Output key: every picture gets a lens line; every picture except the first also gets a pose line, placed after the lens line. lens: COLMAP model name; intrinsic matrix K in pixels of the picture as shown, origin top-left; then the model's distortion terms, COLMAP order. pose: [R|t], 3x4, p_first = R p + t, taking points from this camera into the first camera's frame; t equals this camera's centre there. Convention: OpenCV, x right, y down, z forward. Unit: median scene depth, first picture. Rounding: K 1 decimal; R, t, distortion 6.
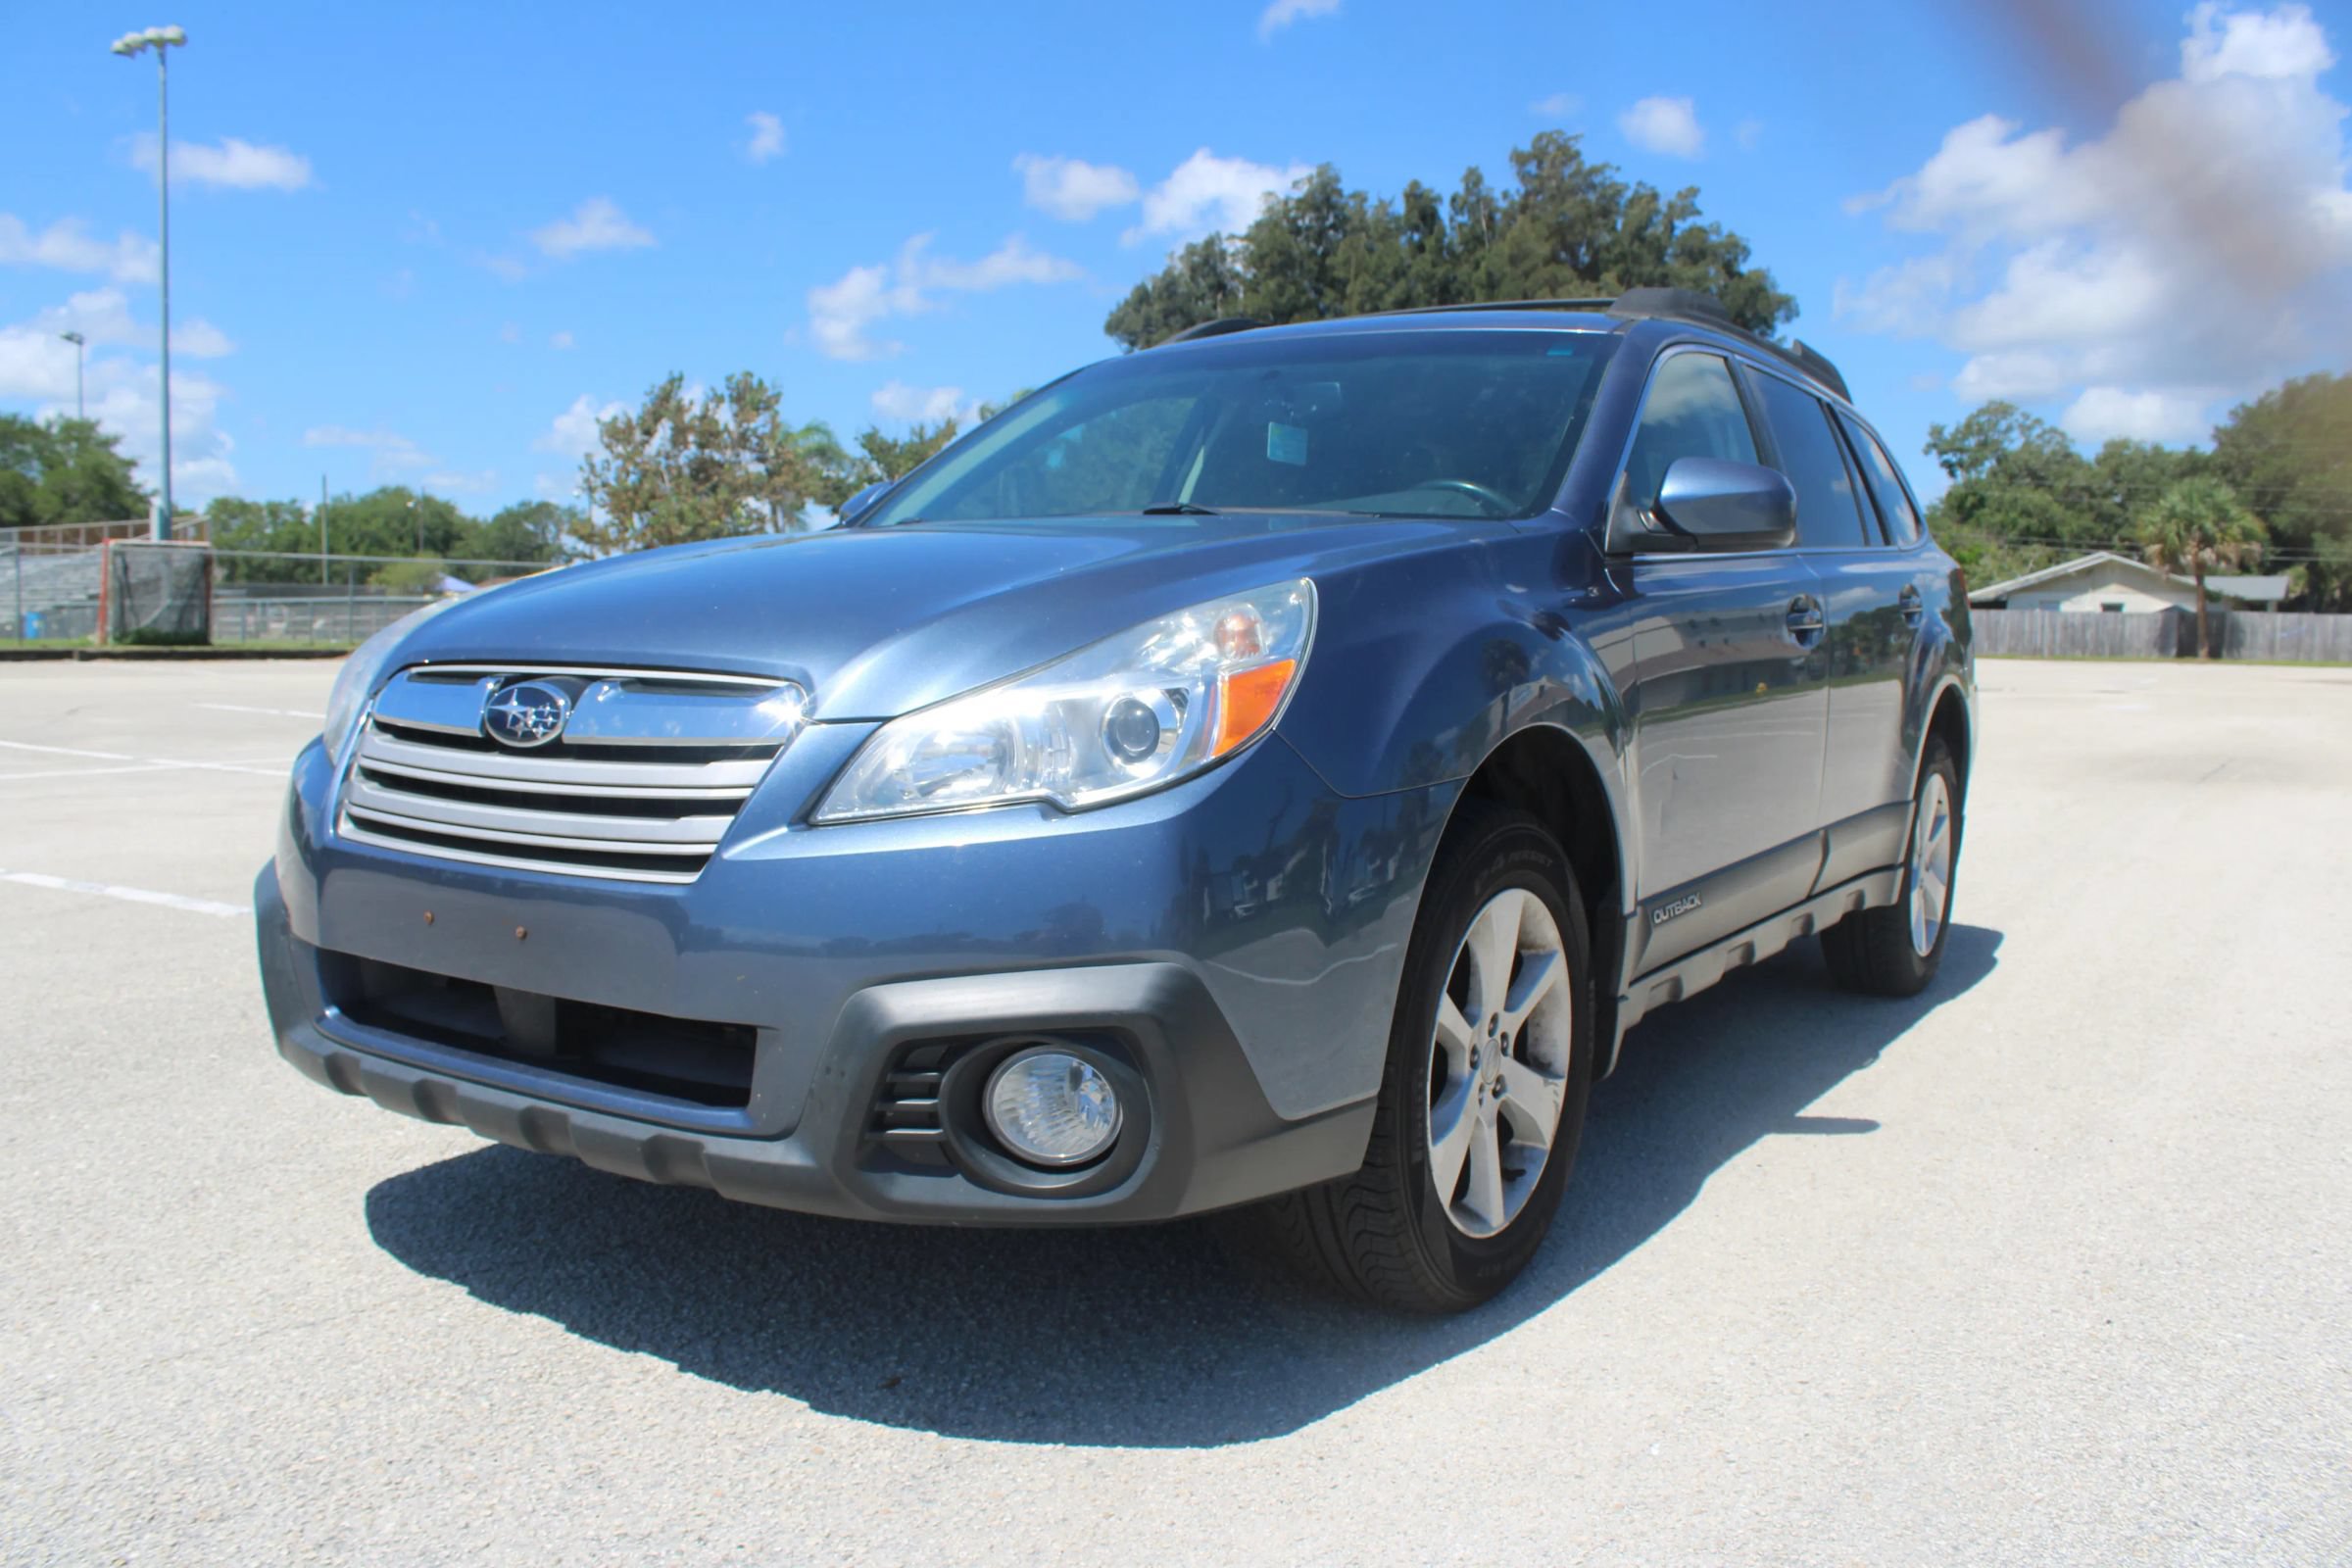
lens RADIAL K [[1946.1, 0, 1162.8], [0, 1946.1, 801.5], [0, 0, 1]] dist [-0.168409, 0.149777]
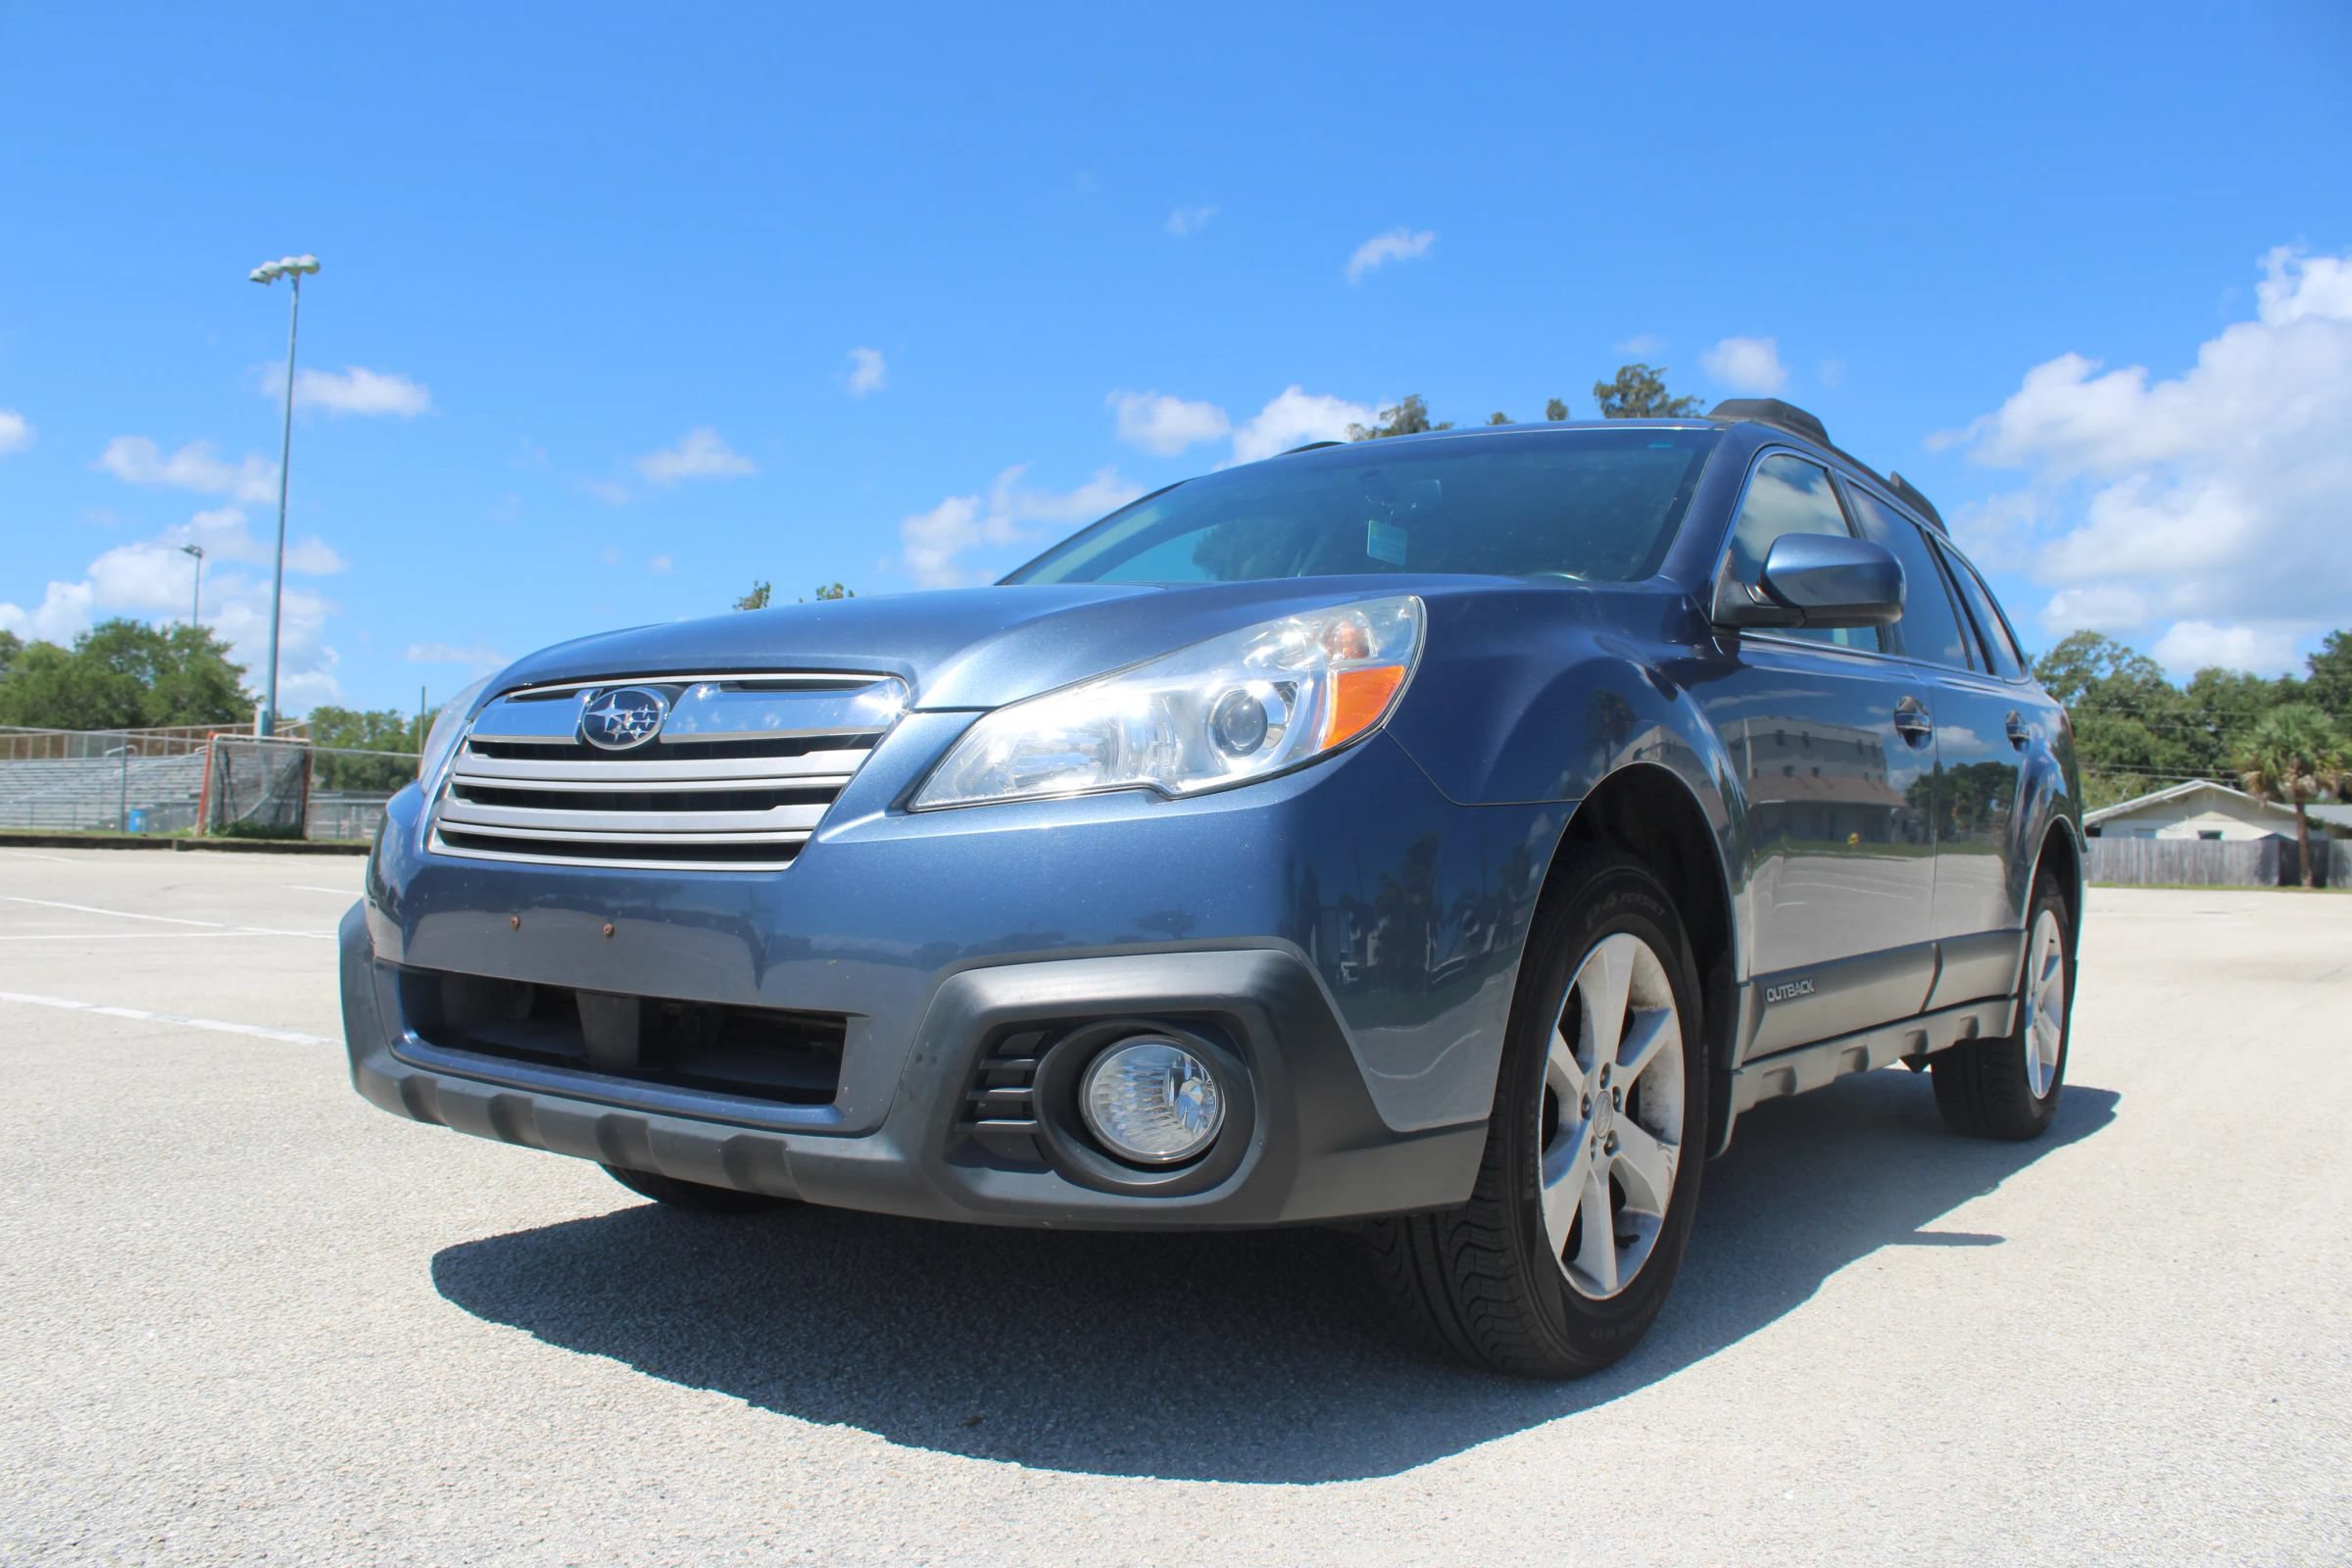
lens RADIAL K [[1950.3, 0, 1165.7], [0, 1950.3, 803.5], [0, 0, 1]] dist [-0.166909, 0.149343]
pose [[0.999057, 0.012528, -0.041568, -0.008872], [-0.017276, 0.993109, -0.115912, 0.090609], [0.039829, 0.116521, 0.992389, 0.022221]]
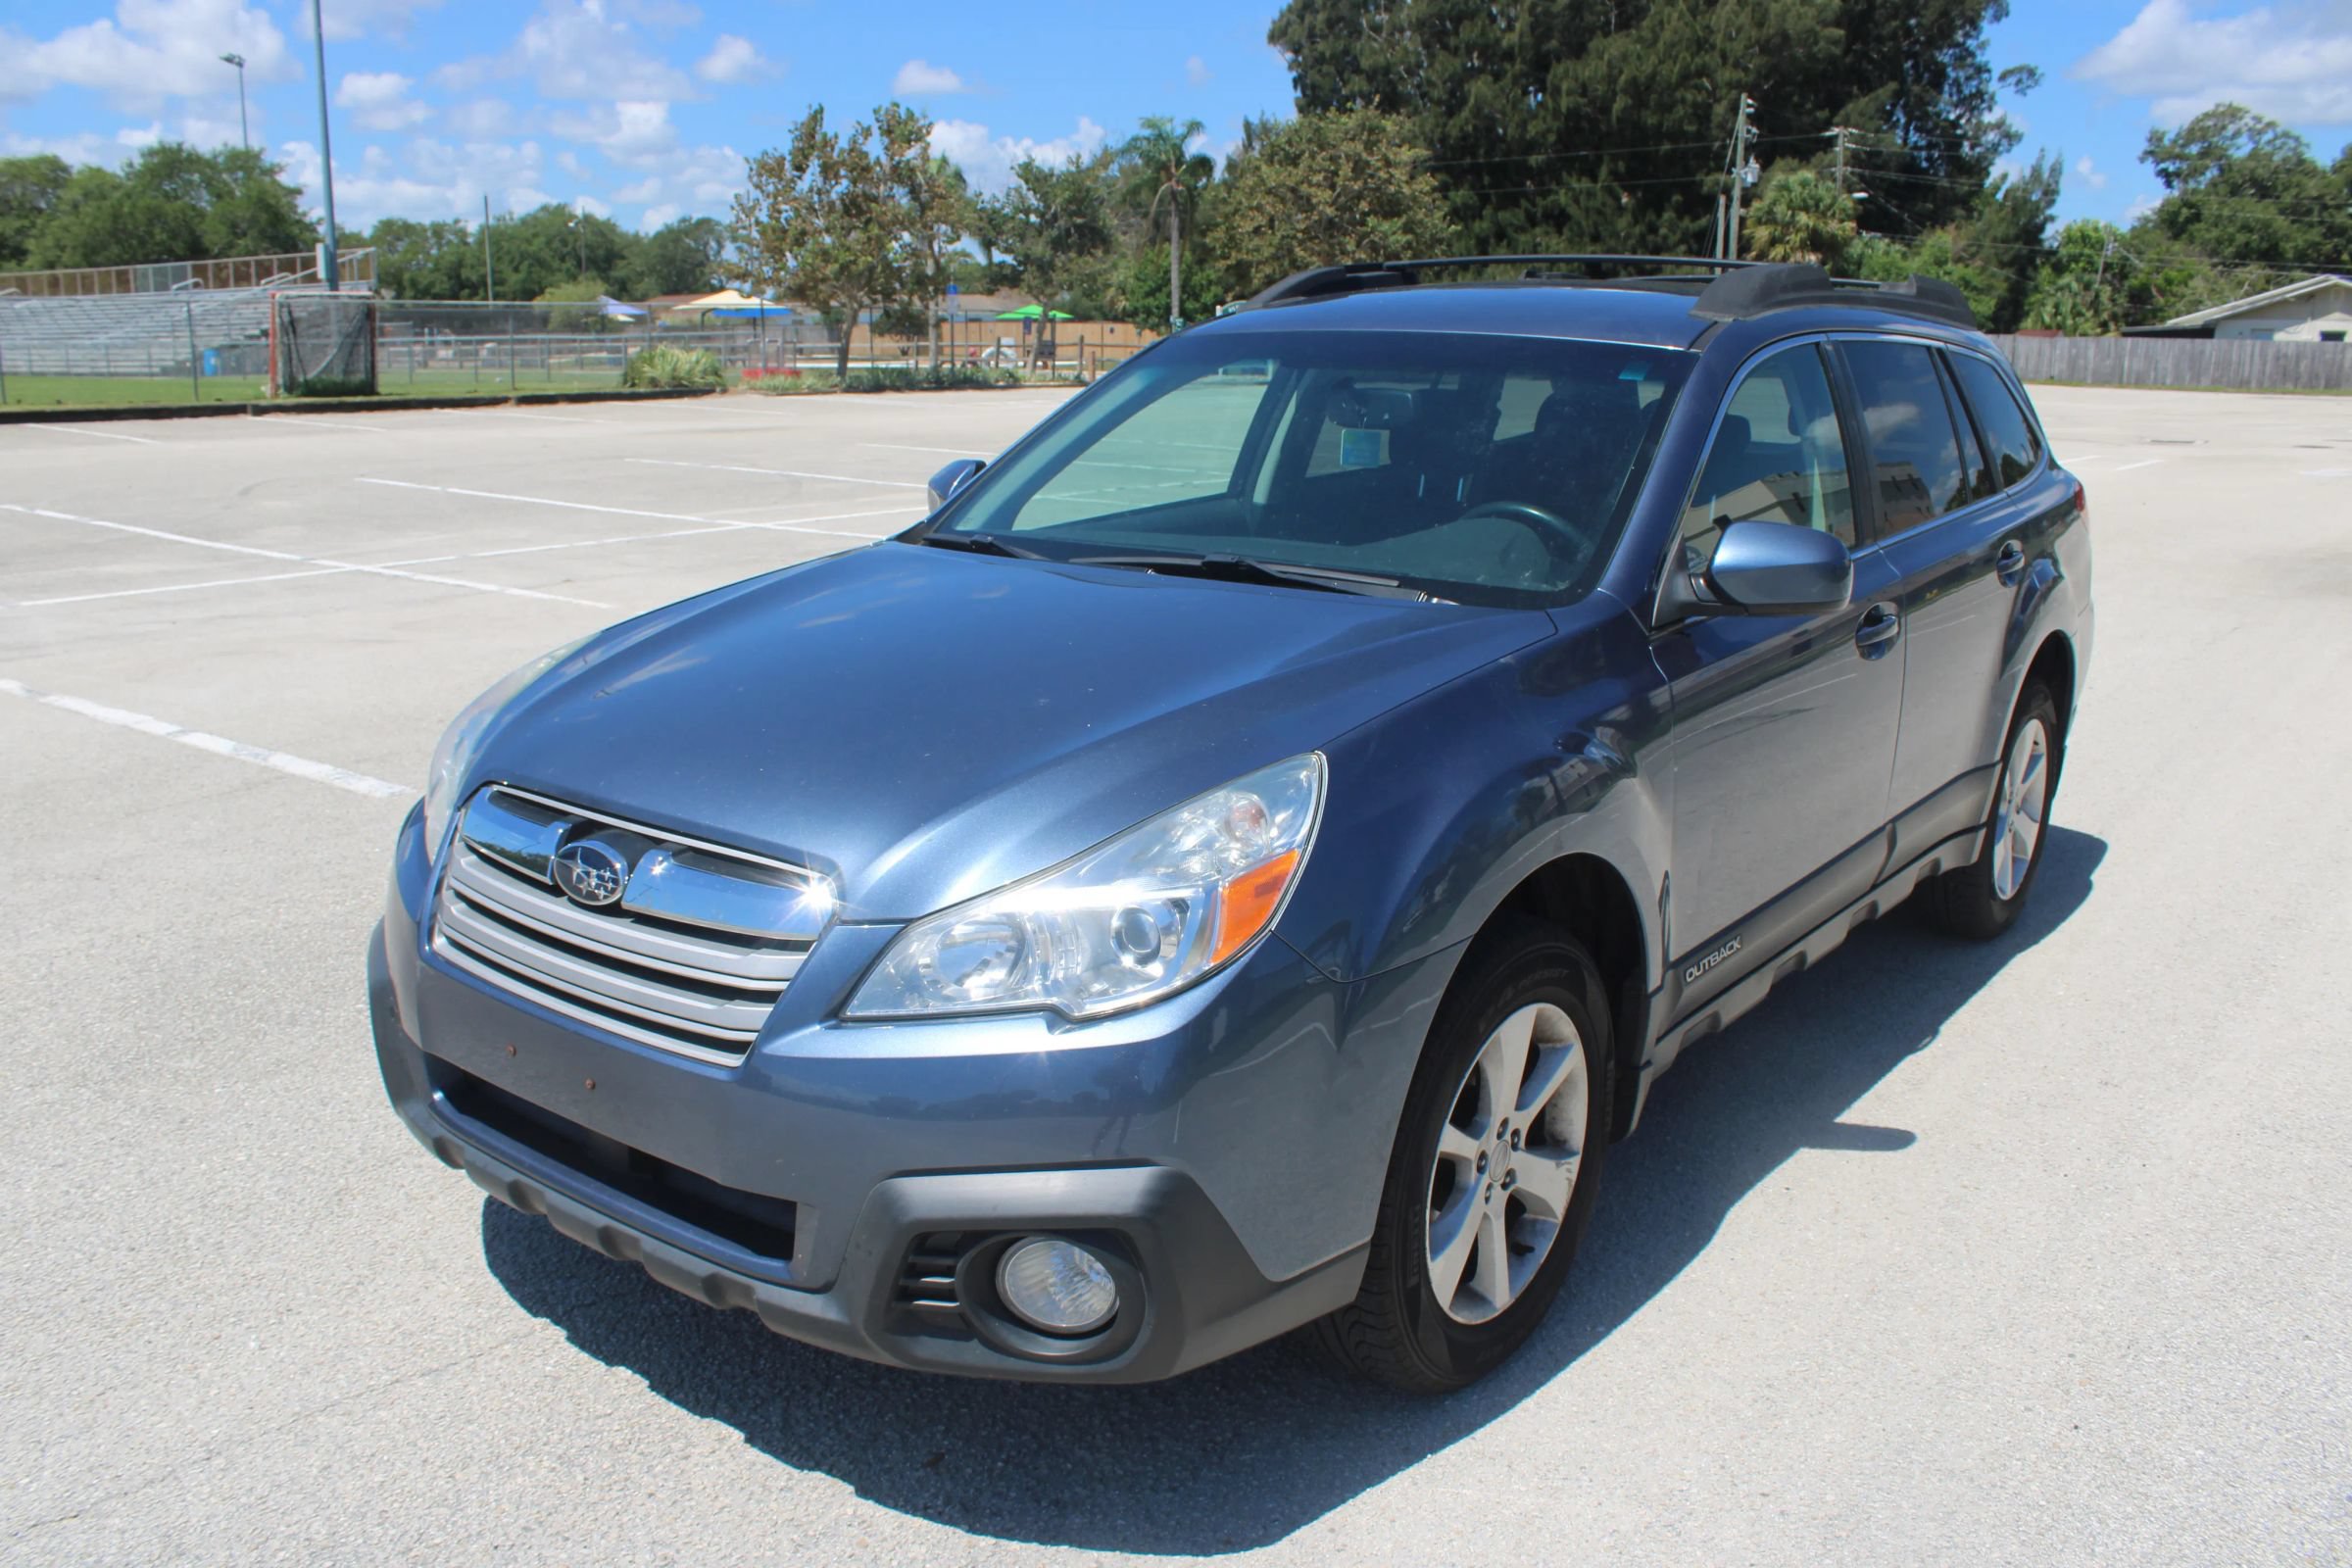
lens RADIAL K [[1946.1, 0, 1162.8], [0, 1946.1, 801.5], [0, 0, 1]] dist [-0.168409, 0.149777]
pose [[0.996370, 0.015982, -0.083620, 0.066139], [-0.003436, 0.988970, 0.148077, -0.205686], [0.085064, -0.147252, 0.985434, -0.031366]]
